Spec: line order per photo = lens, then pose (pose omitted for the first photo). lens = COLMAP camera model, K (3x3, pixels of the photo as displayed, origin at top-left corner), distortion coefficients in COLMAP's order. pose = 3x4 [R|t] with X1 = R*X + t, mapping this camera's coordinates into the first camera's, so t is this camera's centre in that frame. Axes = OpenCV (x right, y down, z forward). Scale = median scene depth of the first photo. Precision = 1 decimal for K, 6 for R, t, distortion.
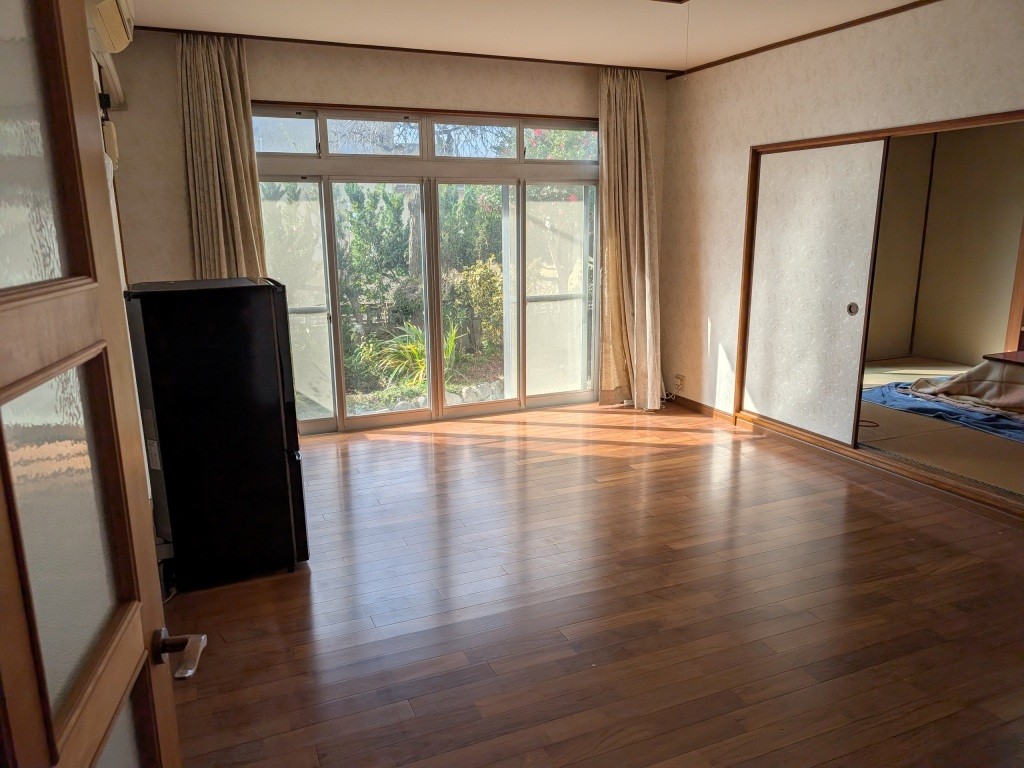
lens RADIAL K [[735.4, 0, 514.7], [0, 735.4, 382.6], [0, 0, 1]] dist [0.000075, -0.010849]
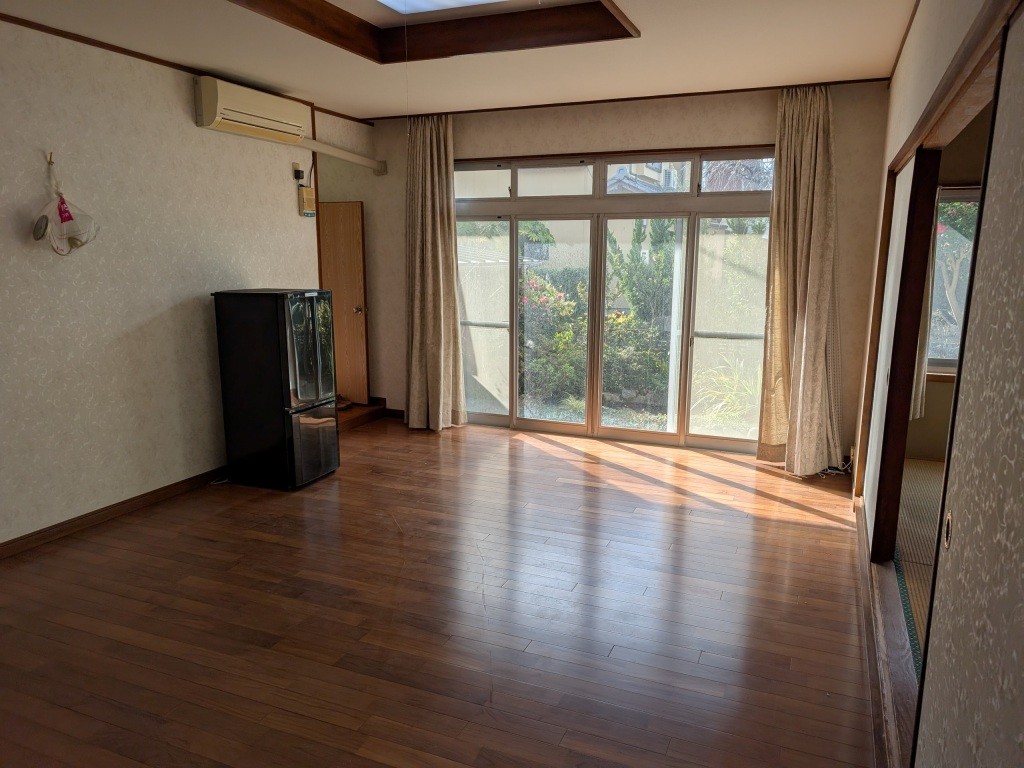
lens RADIAL K [[735.4, 0, 516.1], [0, 735.4, 387.2], [0, 0, 1]] dist [0.000075, -0.010849]
pose [[0.685285, 0.143621, -0.713973, 0.602149], [-0.166732, 0.985264, 0.038161, -0.045506], [0.708933, 0.092891, 0.699132, 0.168396]]
